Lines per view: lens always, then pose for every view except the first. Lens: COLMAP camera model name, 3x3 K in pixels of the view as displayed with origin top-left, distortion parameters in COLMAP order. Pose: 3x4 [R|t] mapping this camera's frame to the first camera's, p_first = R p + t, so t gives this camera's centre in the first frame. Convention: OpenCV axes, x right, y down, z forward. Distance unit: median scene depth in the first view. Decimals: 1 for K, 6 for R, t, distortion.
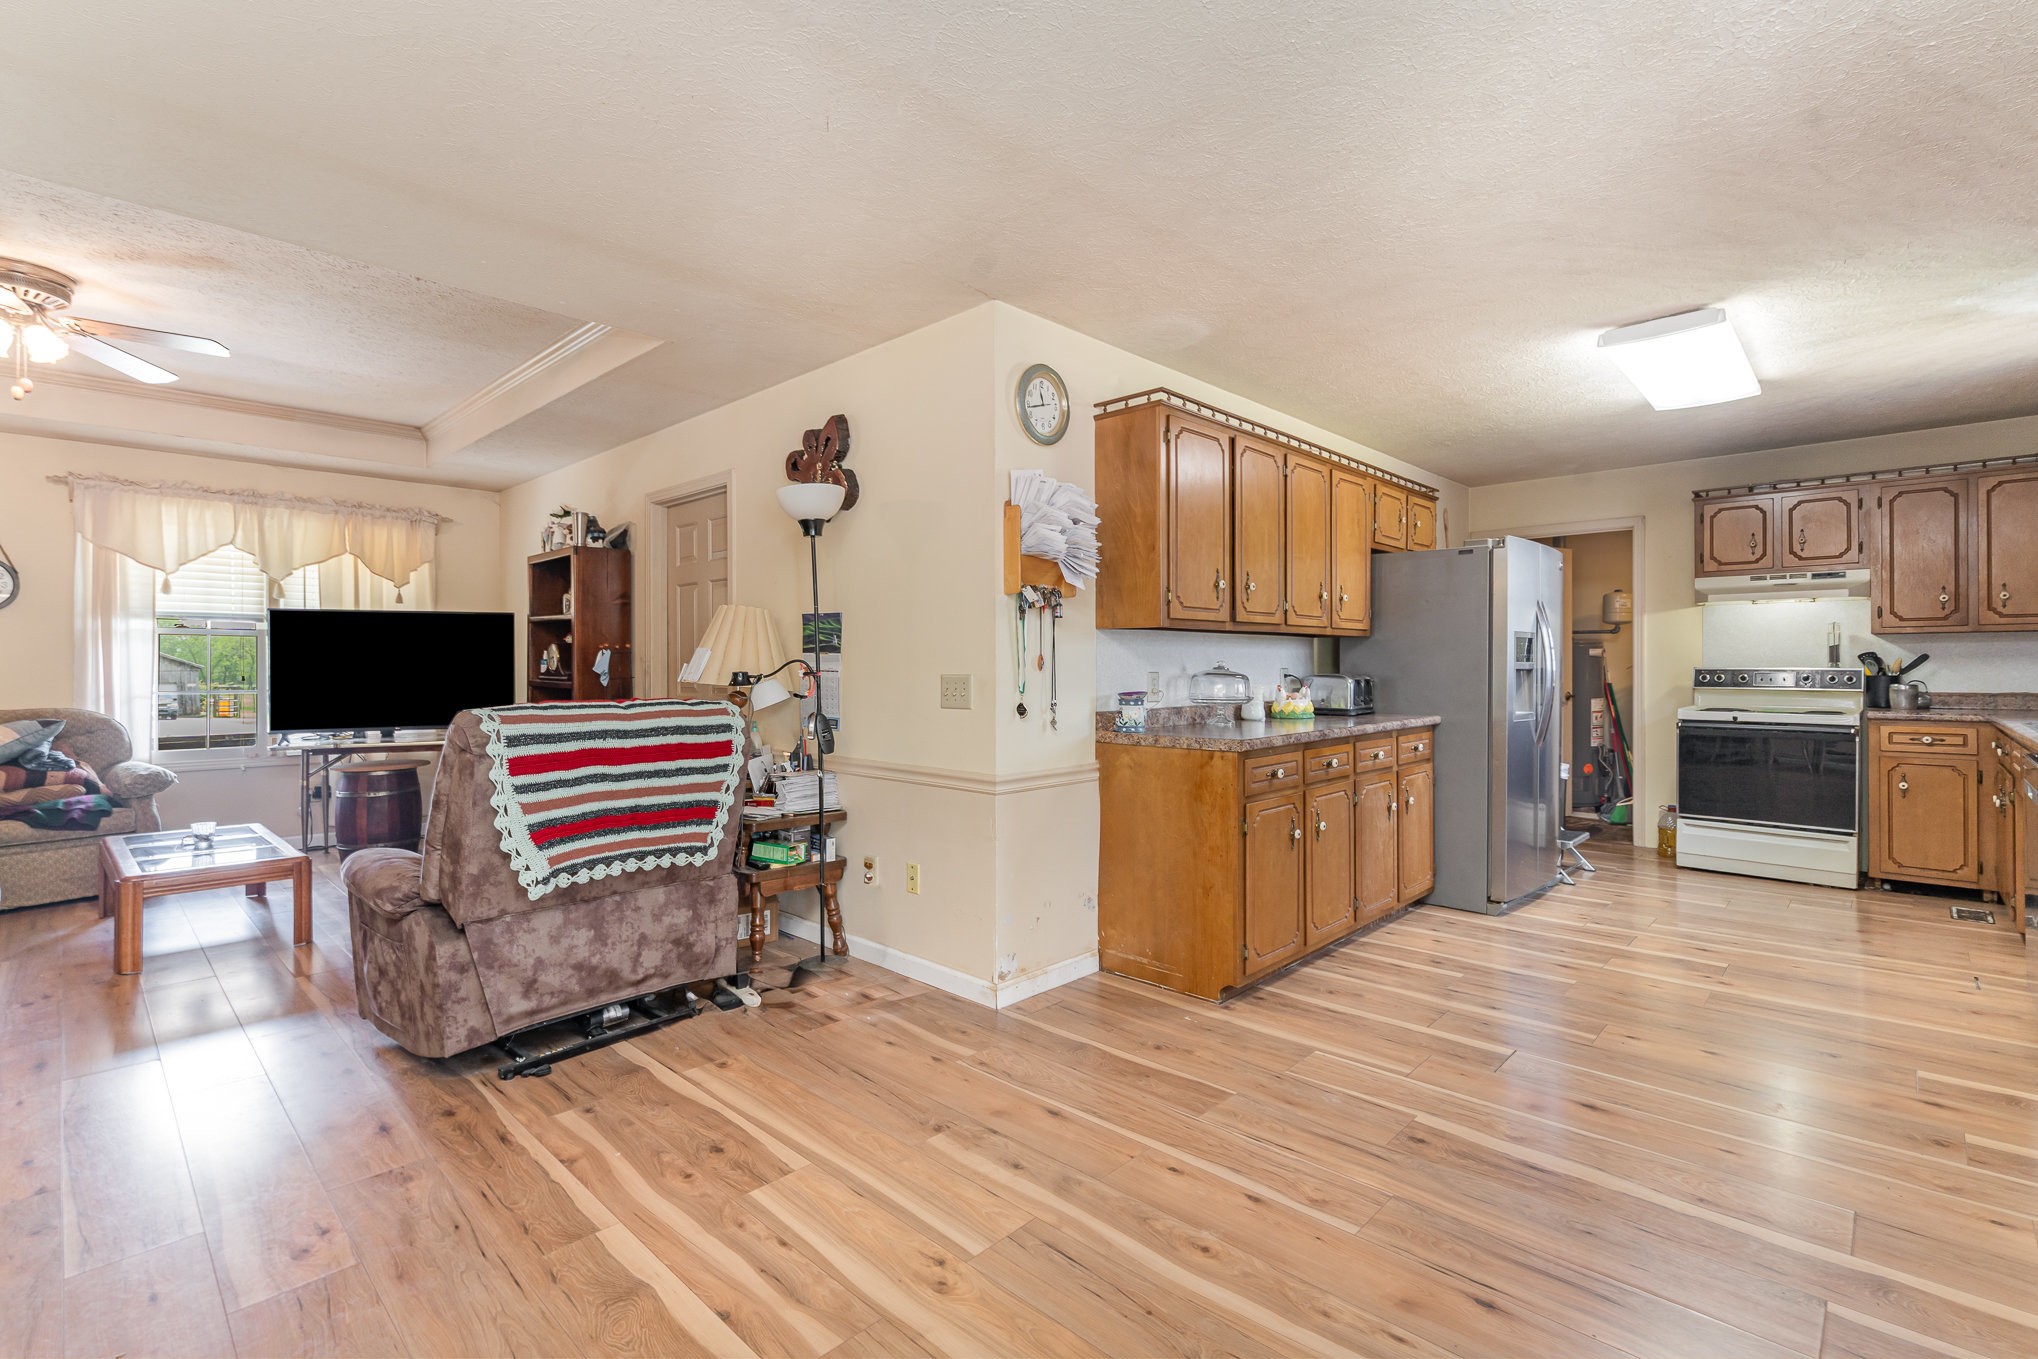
lens RADIAL K [[923.4, 0, 1012.5], [0, 923.4, 665.8], [0, 0, 1]] dist [-0.002811, -0.000091]
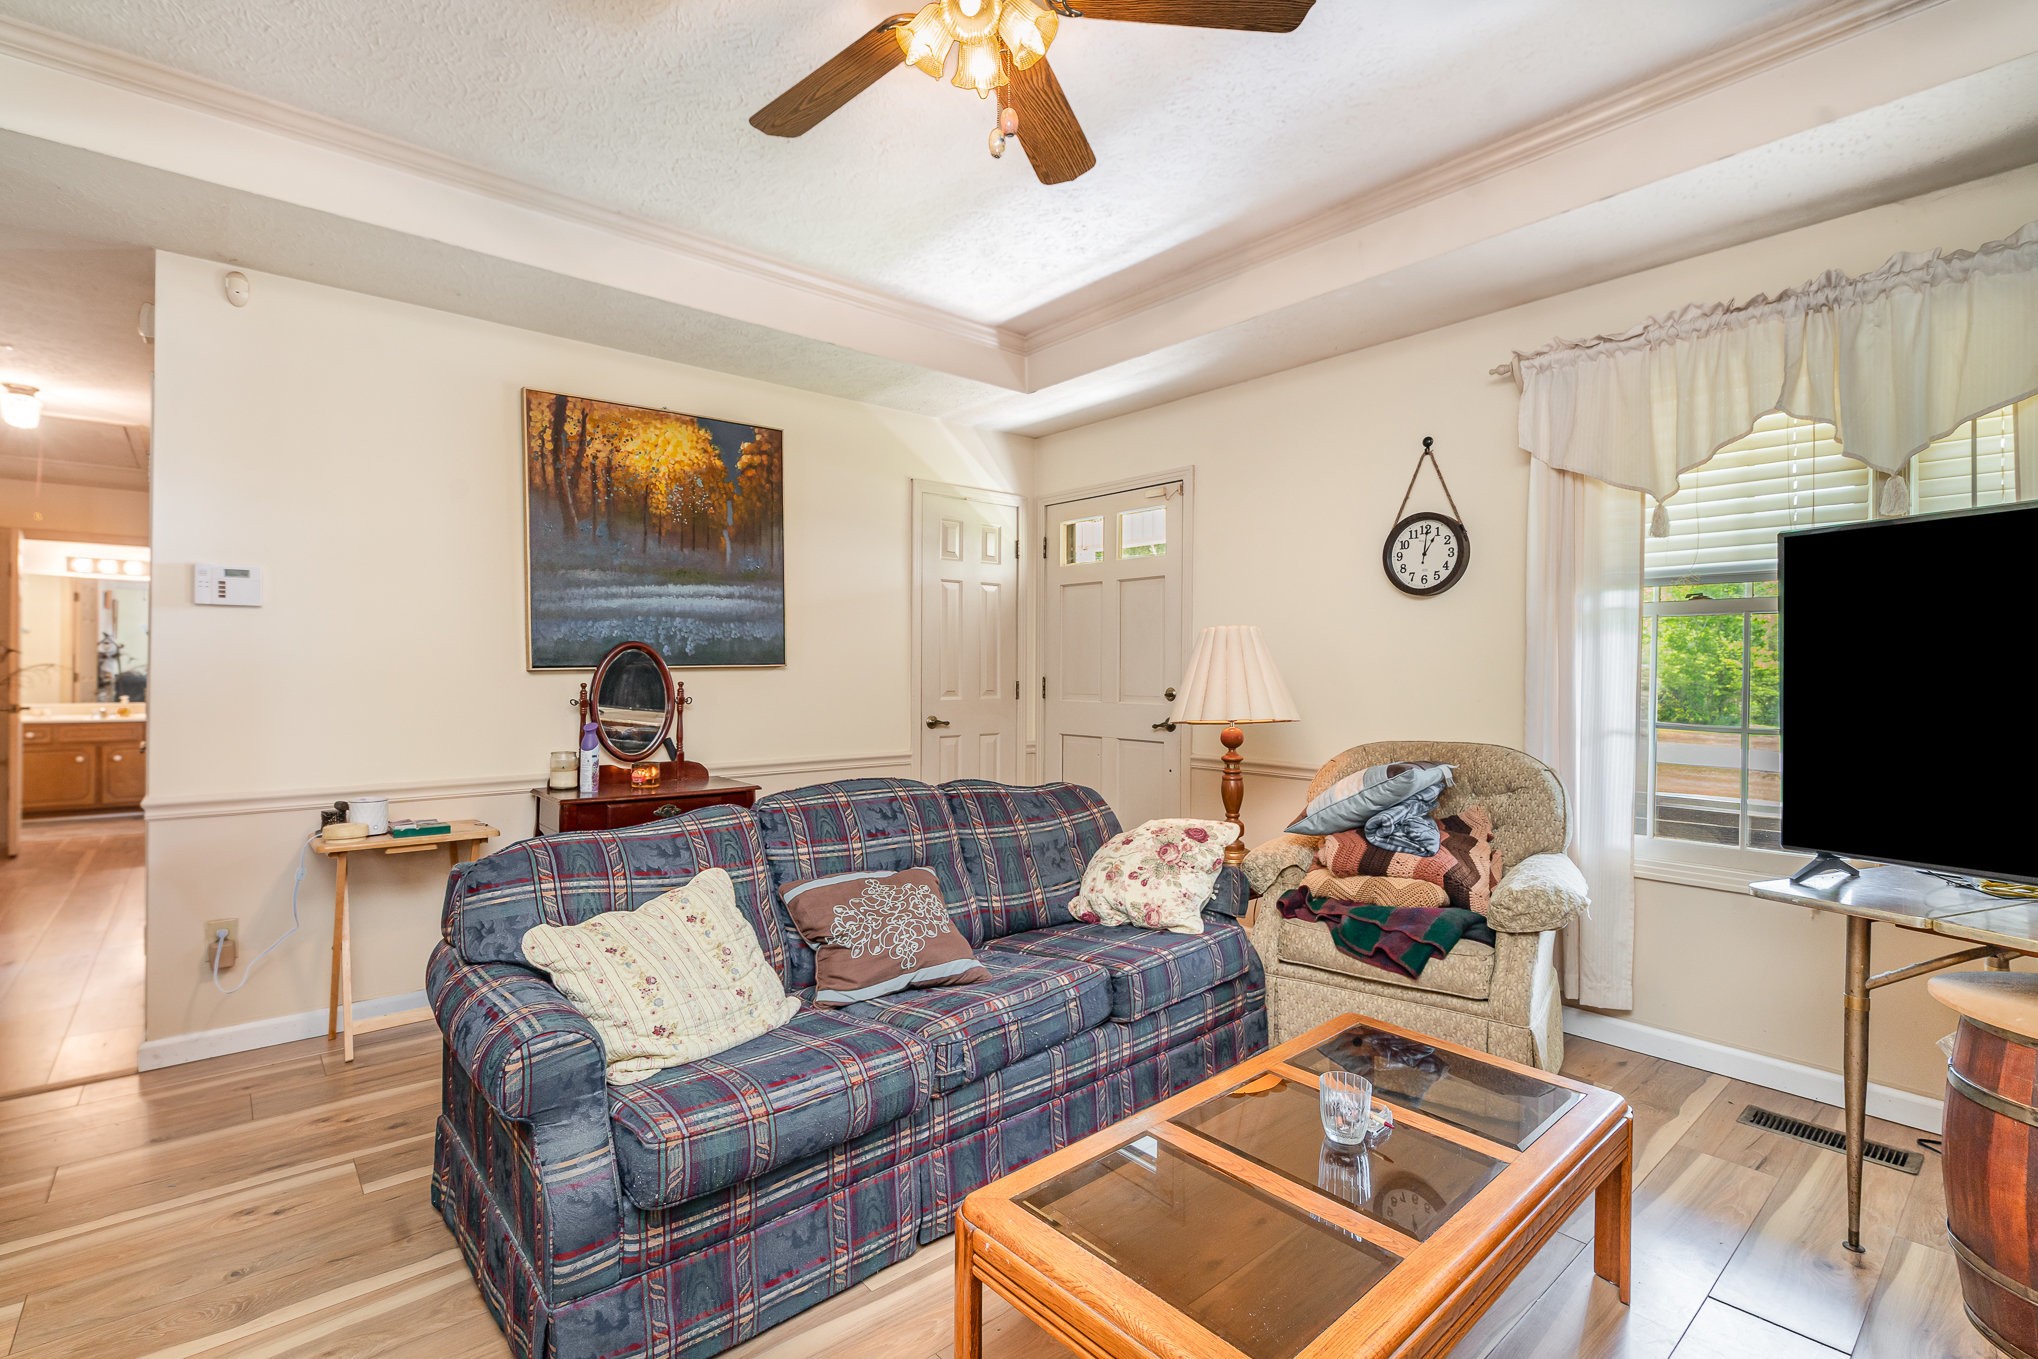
lens RADIAL K [[923.4, 0, 1012.5], [0, 923.4, 665.8], [0, 0, 1]] dist [-0.002811, -0.000091]
pose [[-0.088345, -0.005527, -0.996075, -0.401839], [-0.008832, 0.999950, -0.004765, 0.000420], [0.996051, 0.008377, -0.088389, 0.741440]]
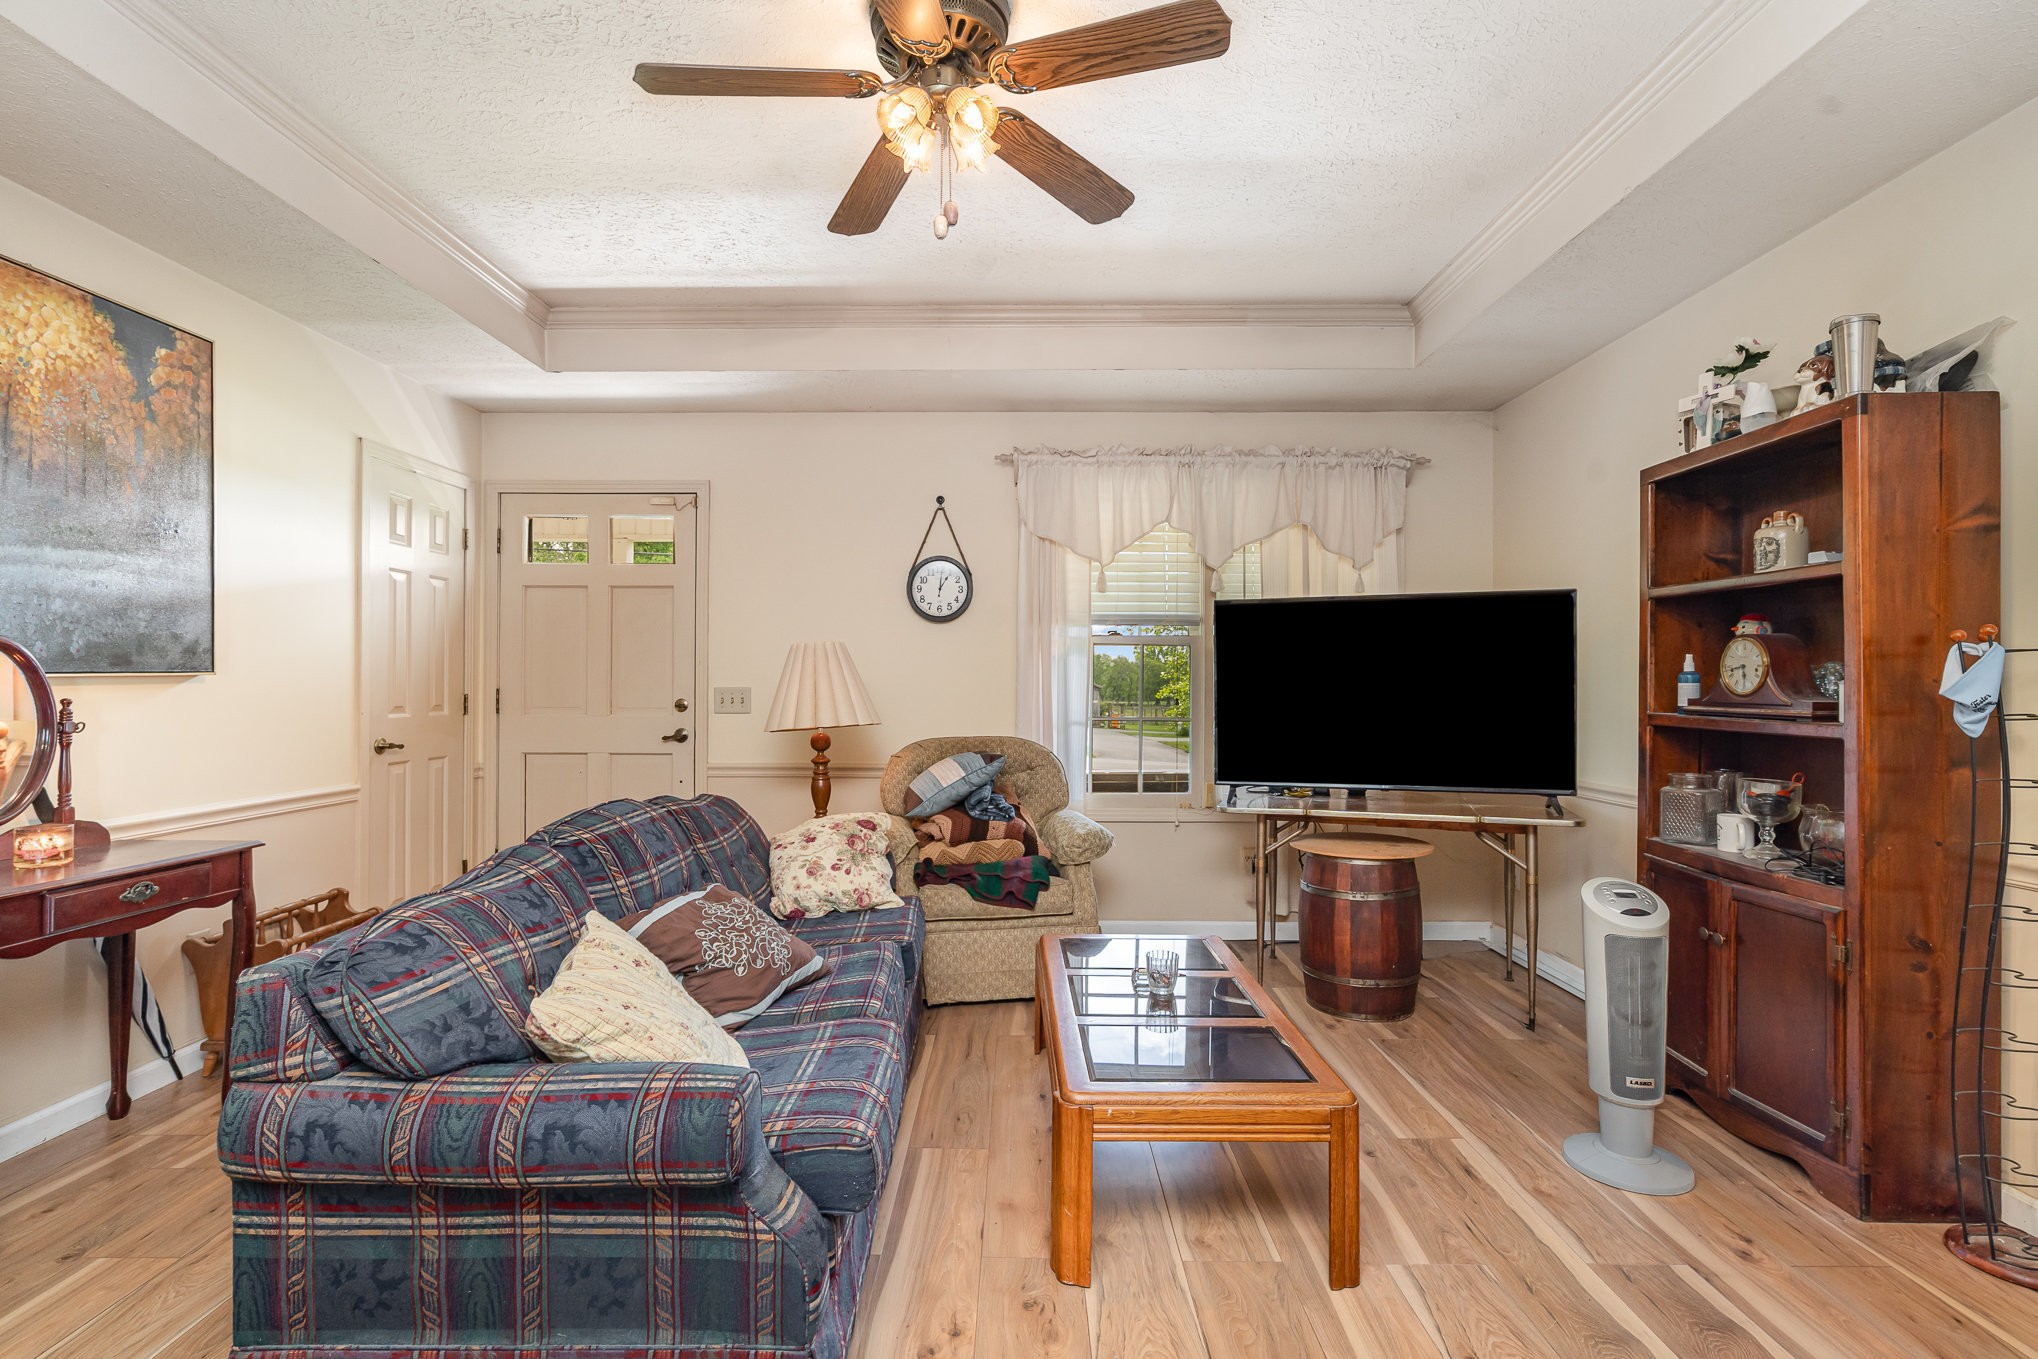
lens RADIAL K [[930.0, 0, 1012.1], [0, 930.0, 674.2], [0, 0, 1]] dist [-0.001503, 0.000134]
pose [[0.684317, -0.006362, -0.729157, -0.430517], [-0.006141, 0.999876, -0.014487, 0.003401], [0.729158, 0.014391, 0.684194, 0.441432]]
